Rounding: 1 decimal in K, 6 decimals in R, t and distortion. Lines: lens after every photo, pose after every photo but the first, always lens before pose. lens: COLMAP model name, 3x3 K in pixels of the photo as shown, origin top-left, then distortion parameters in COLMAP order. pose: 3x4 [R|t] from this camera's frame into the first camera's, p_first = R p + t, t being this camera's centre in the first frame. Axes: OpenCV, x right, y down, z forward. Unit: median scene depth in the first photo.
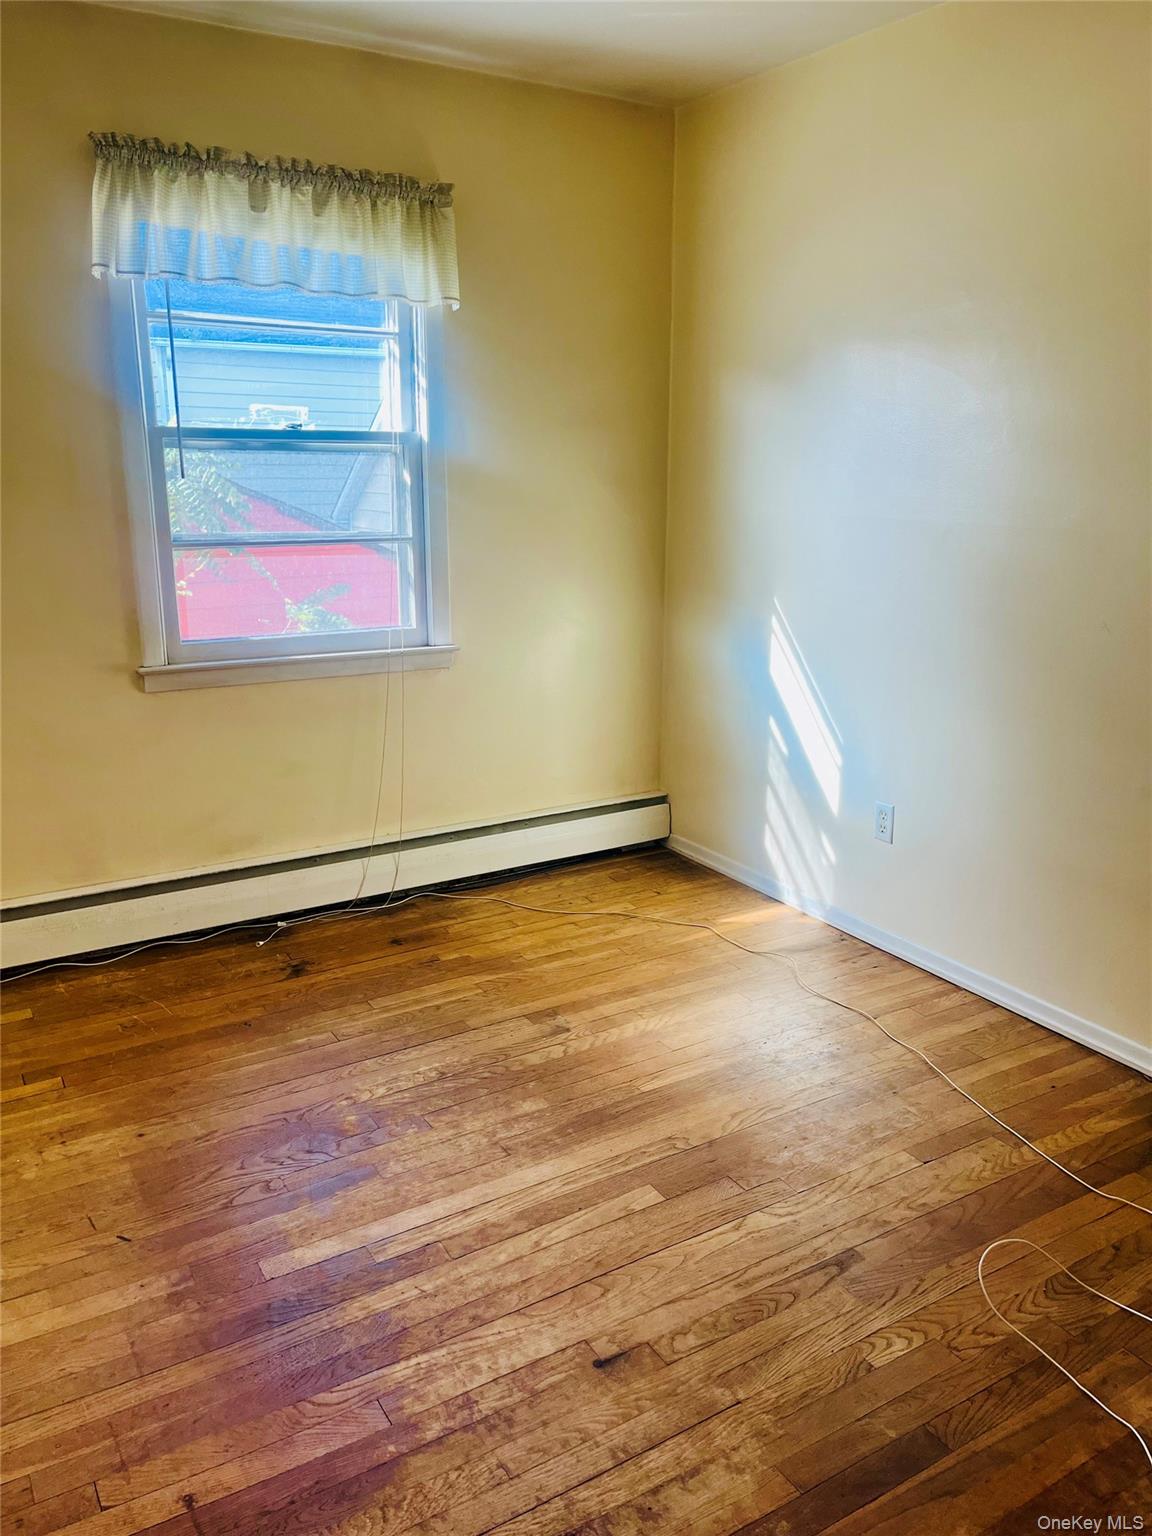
lens RADIAL K [[1150.7, 0, 576.0], [0, 1150.7, 768.0], [0, 0, 1]] dist [0.079448, -0.117402]
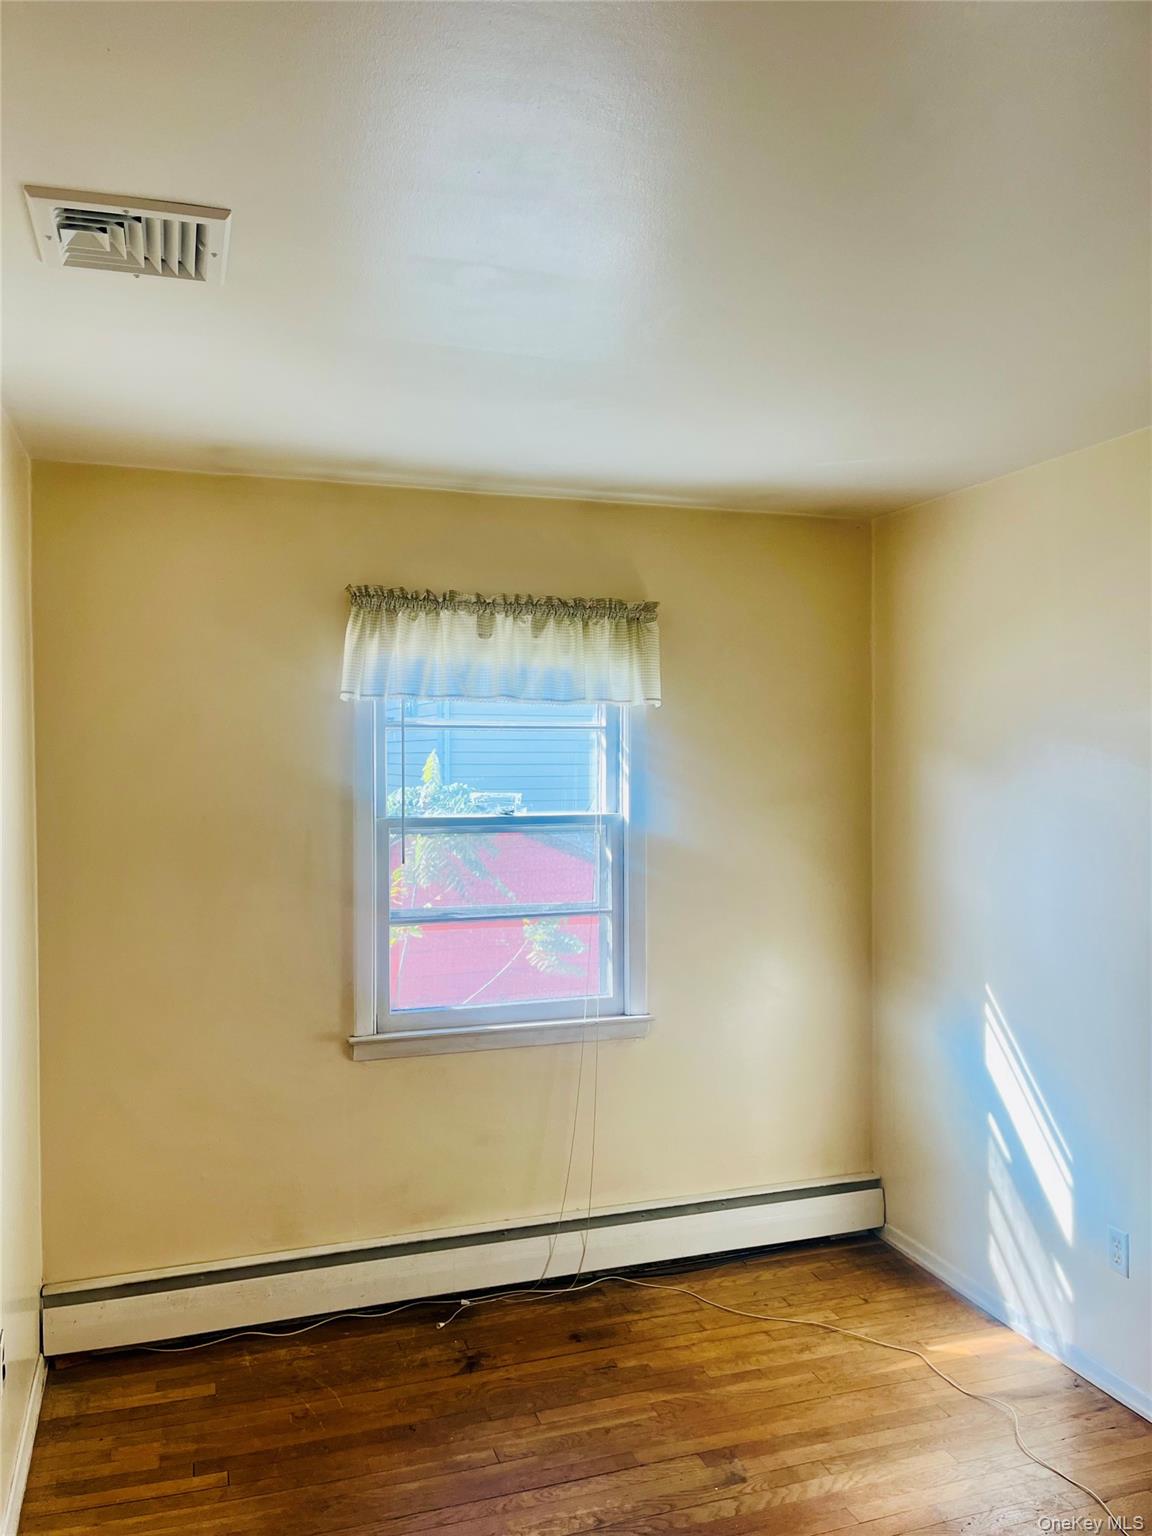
lens RADIAL K [[1150.7, 0, 576.0], [0, 1150.7, 768.0], [0, 0, 1]] dist [0.079448, -0.117402]
pose [[0.974942, -0.002058, -0.222449, 0.061733], [-0.050082, 0.972257, -0.228491, -0.089942], [0.216748, 0.233906, 0.947791, -0.023670]]
